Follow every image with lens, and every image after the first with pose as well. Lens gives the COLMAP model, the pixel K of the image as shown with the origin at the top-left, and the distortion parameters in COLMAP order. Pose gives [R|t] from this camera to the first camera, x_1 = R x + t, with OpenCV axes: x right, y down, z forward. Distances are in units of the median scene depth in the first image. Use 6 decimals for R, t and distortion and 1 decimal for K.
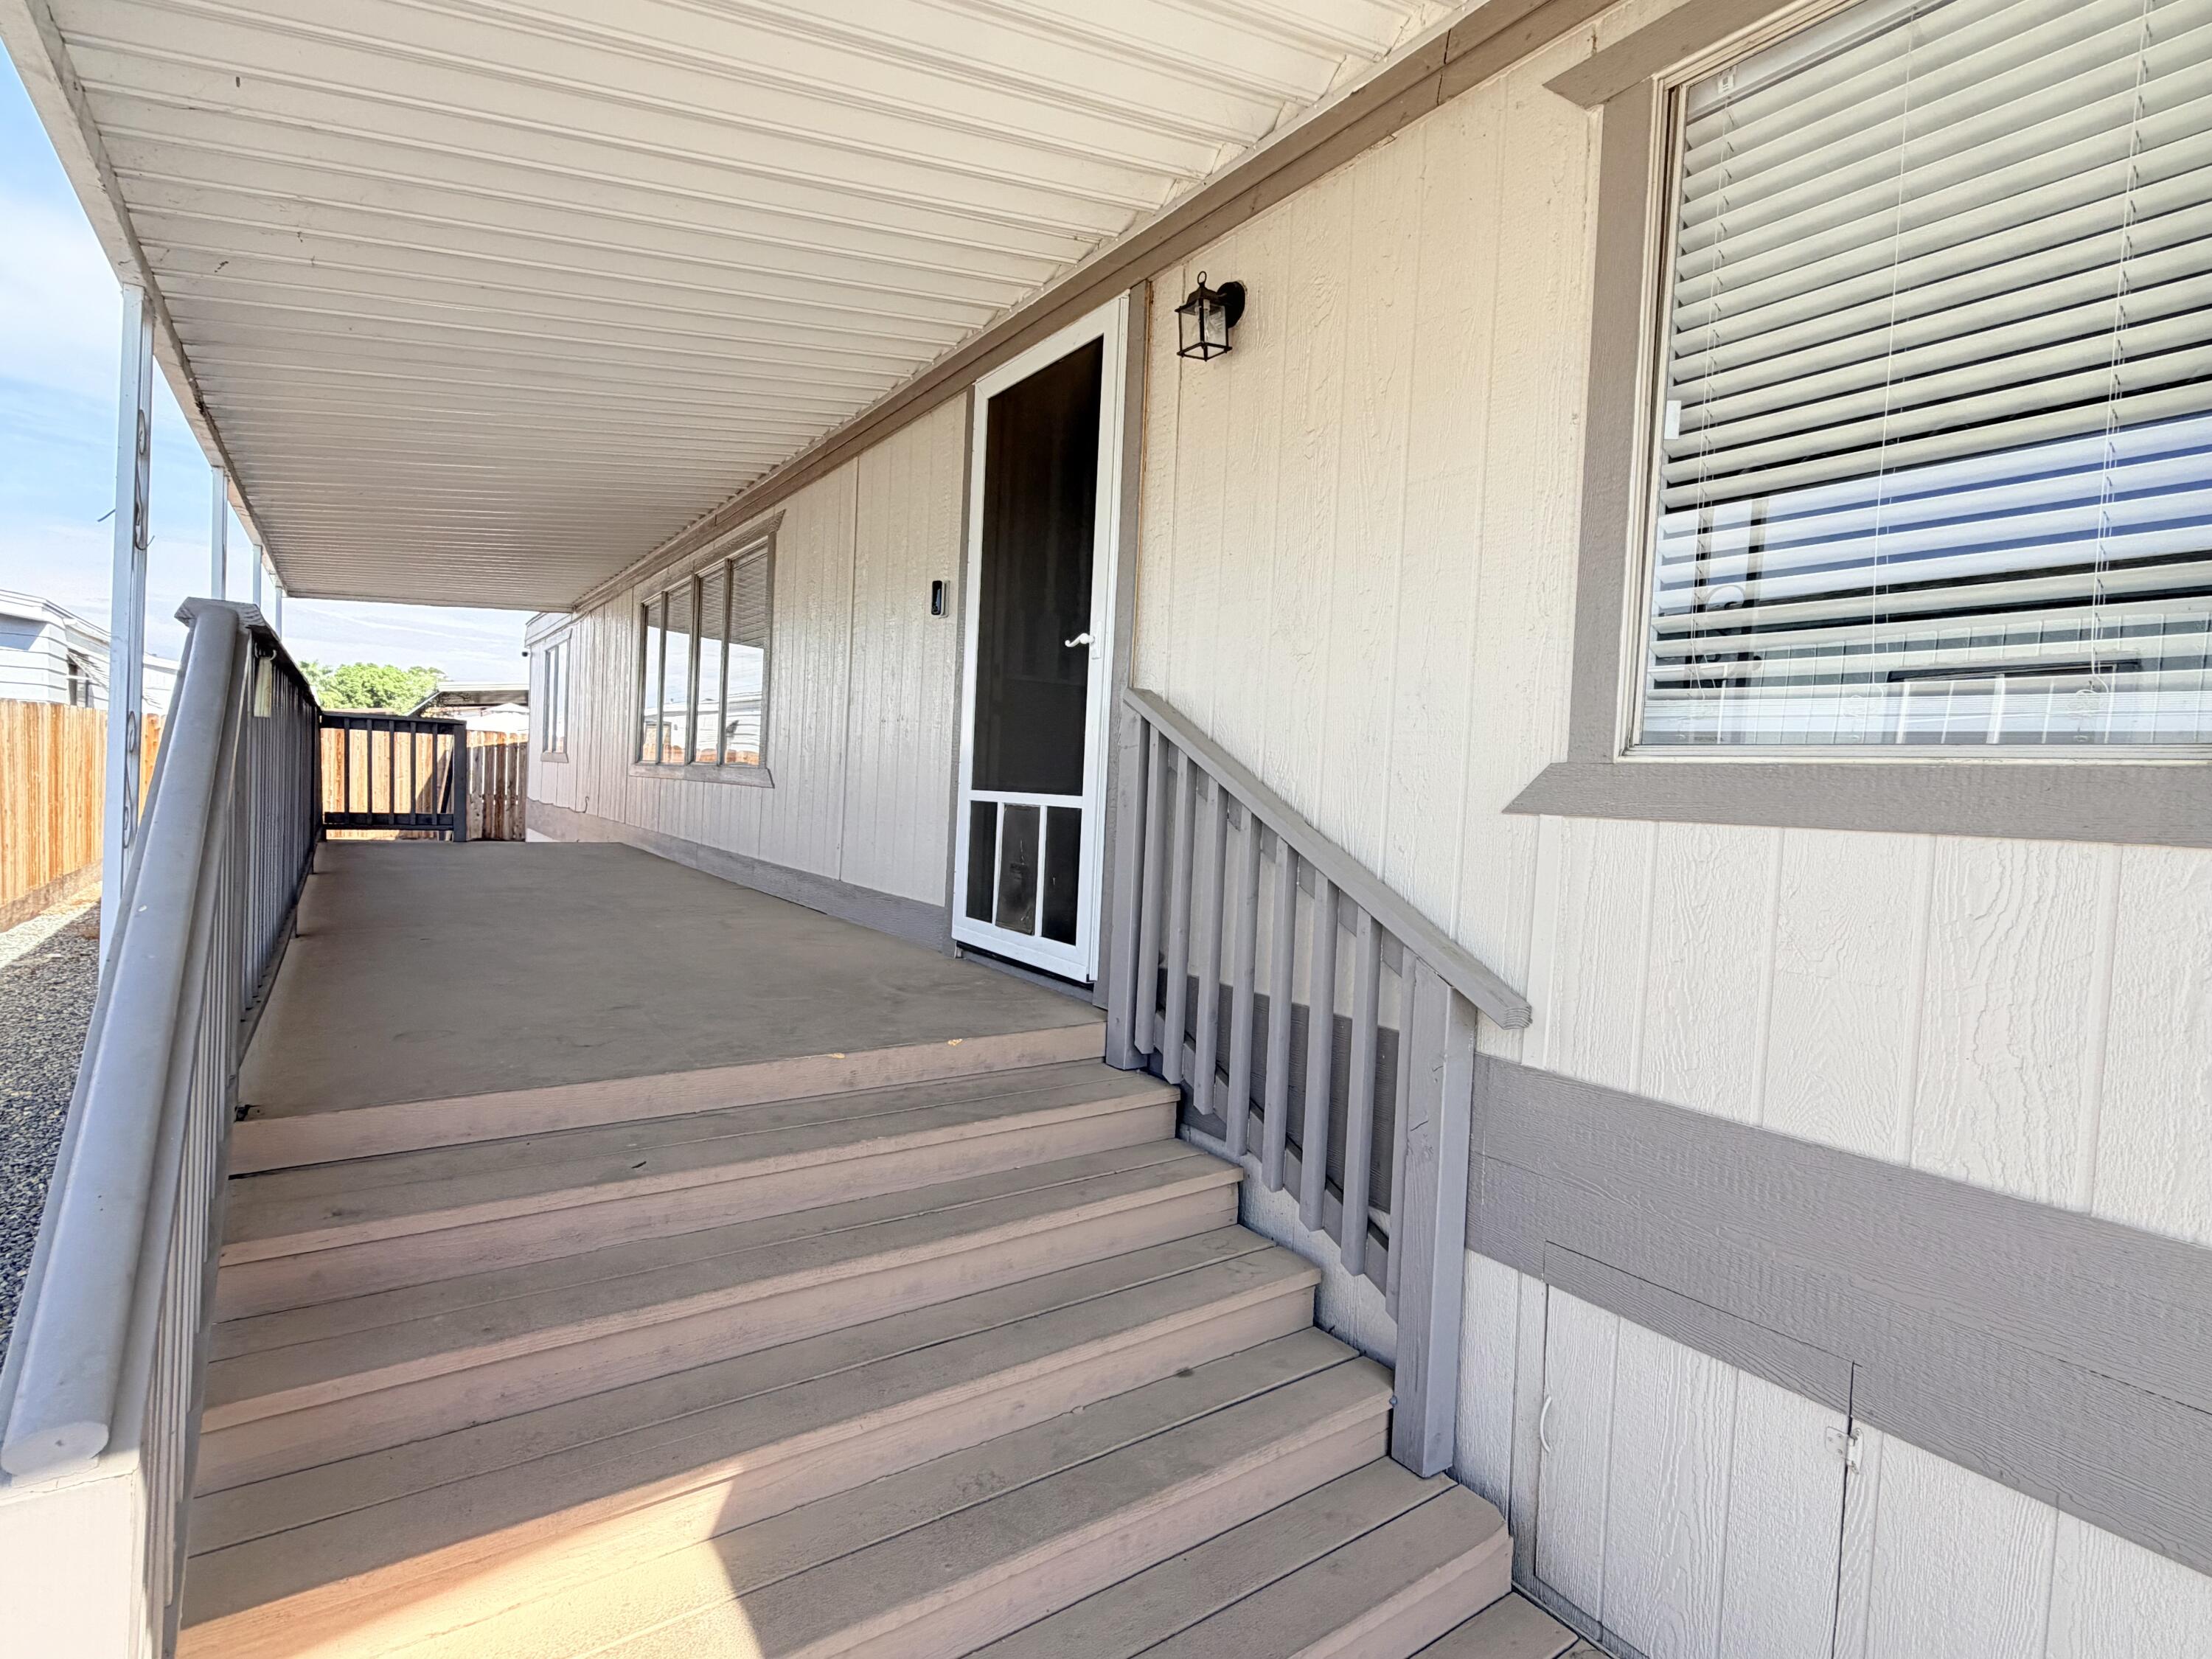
lens RADIAL K [[1092.2, 0, 1106.0], [0, 1092.2, 829.5], [0, 0, 1]] dist [0.000755, -0.000677]
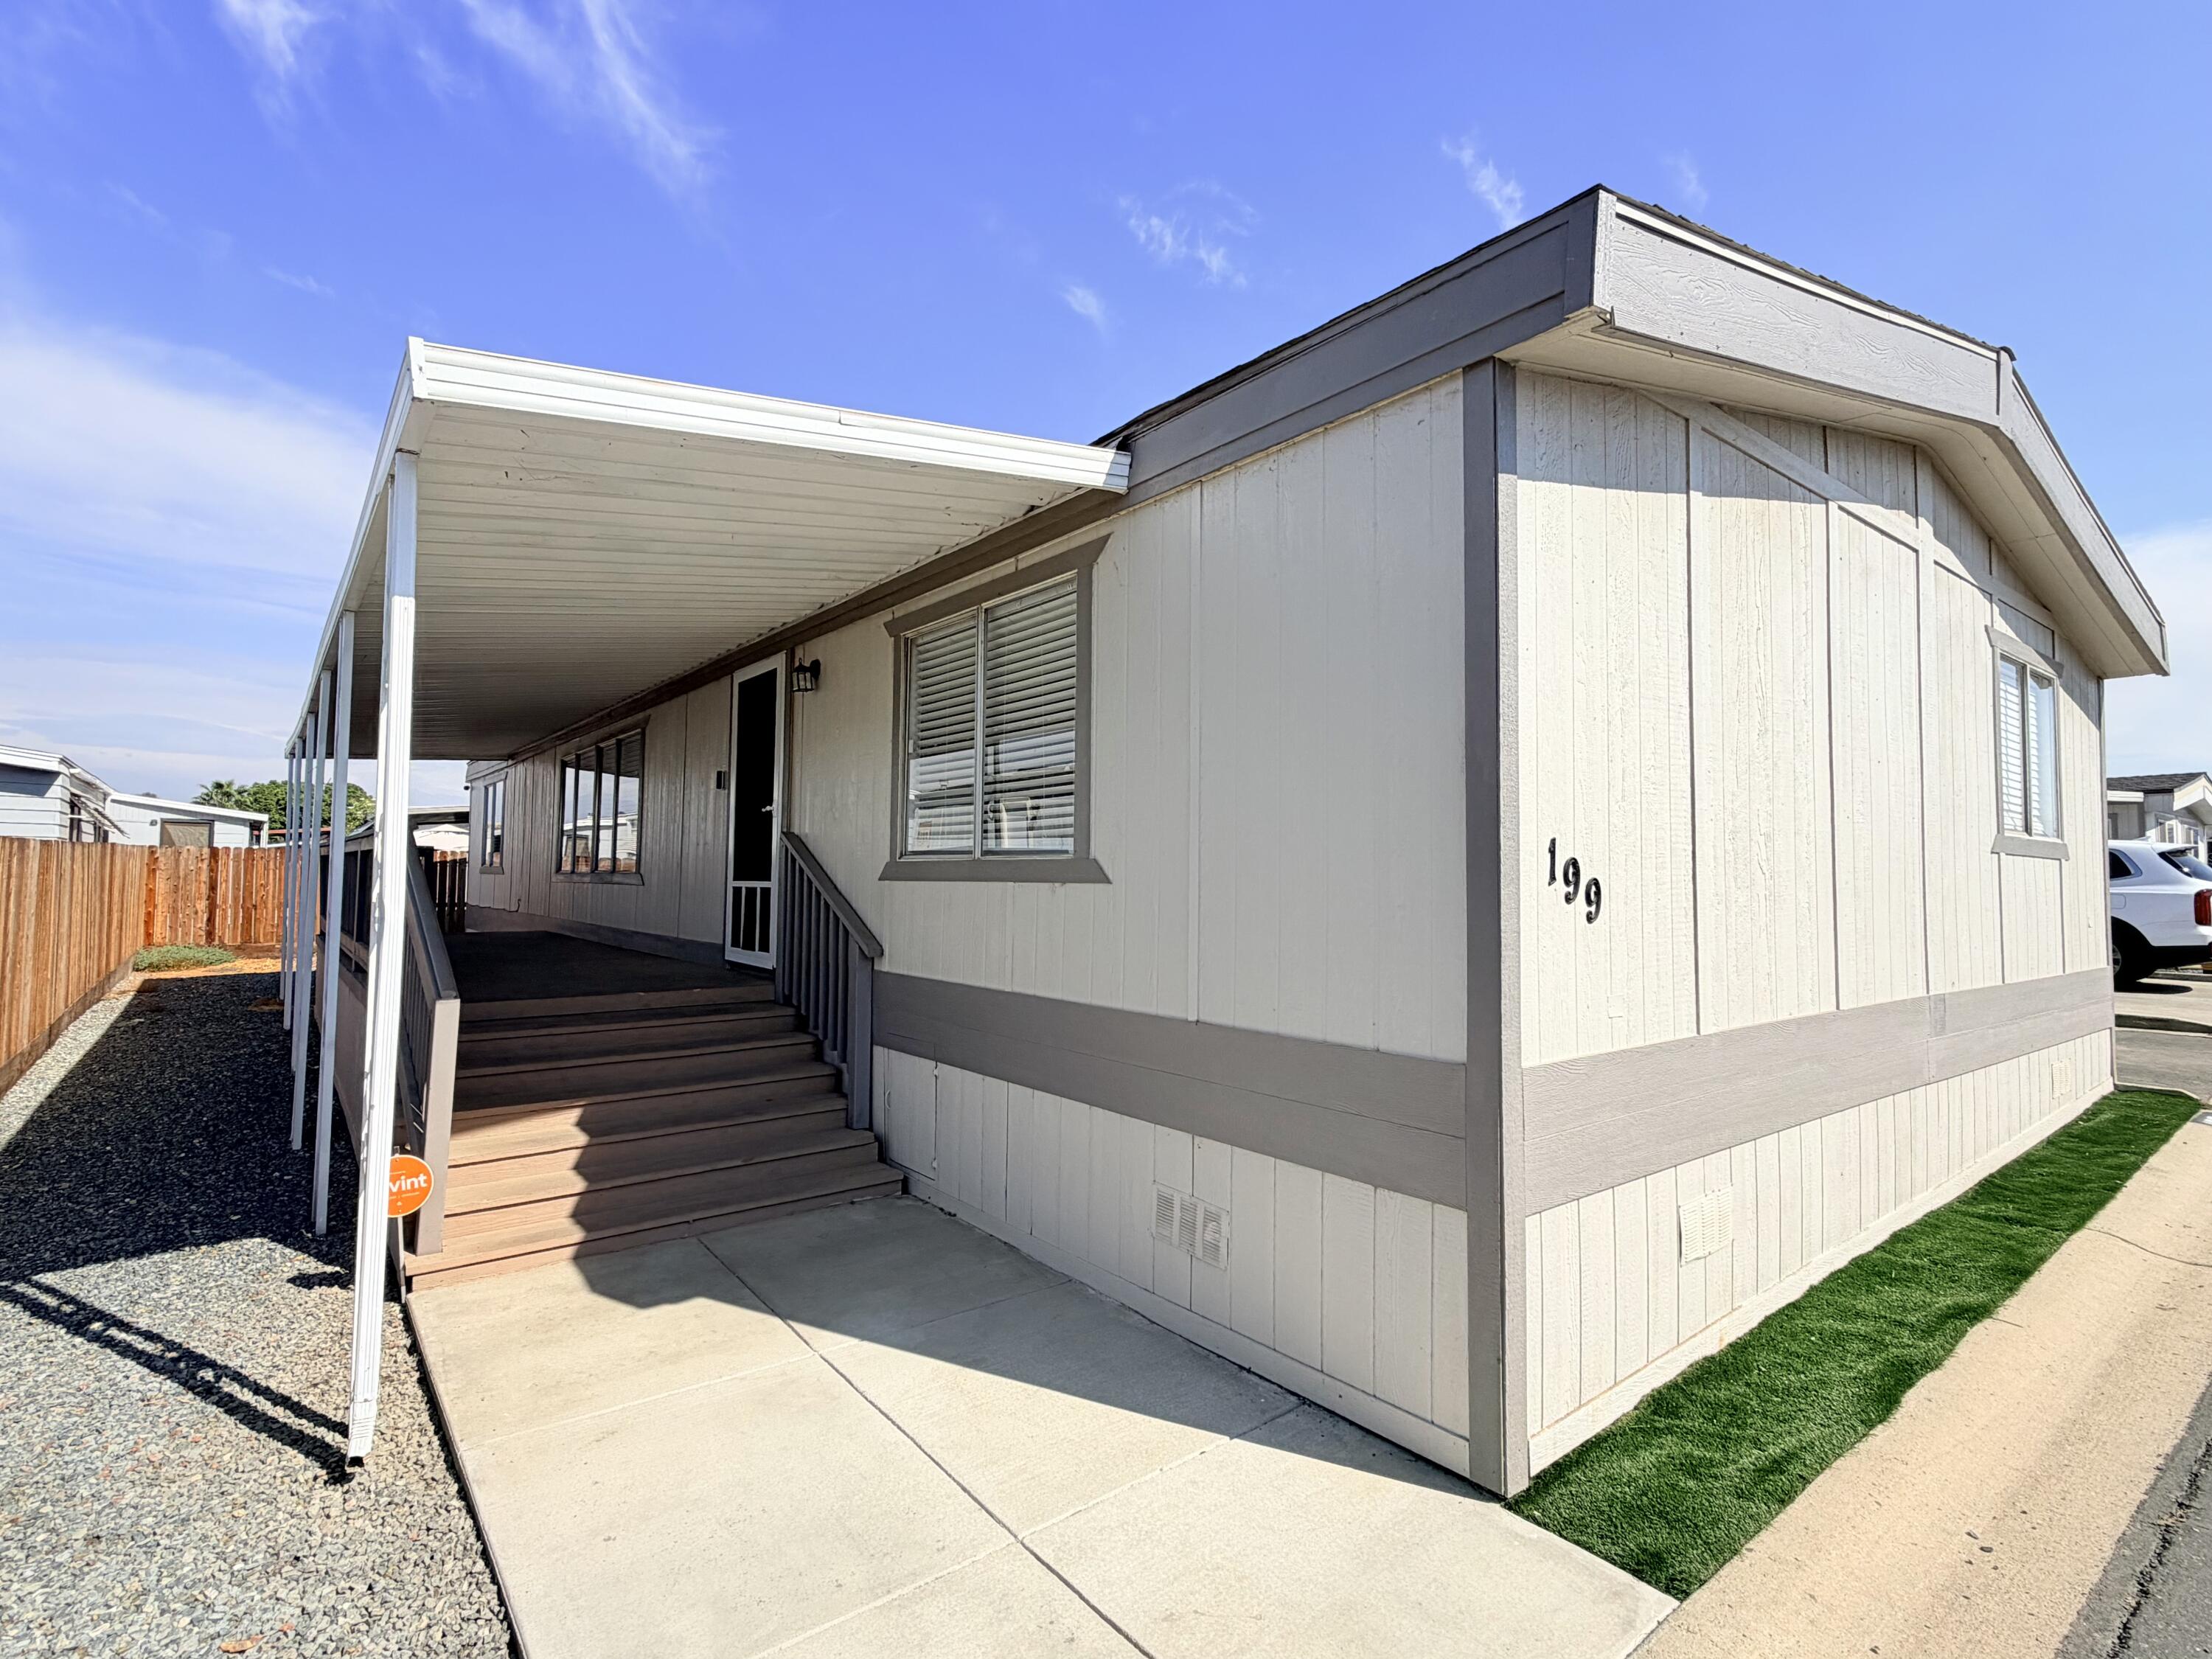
lens RADIAL K [[1092.2, 0, 1106.0], [0, 1092.2, 829.5], [0, 0, 1]] dist [0.000755, -0.000677]
pose [[0.997772, -0.031329, 0.058899, 0.315397], [0.036180, 0.995877, -0.083188, 0.043016], [-0.056050, 0.085134, 0.994792, -0.720418]]
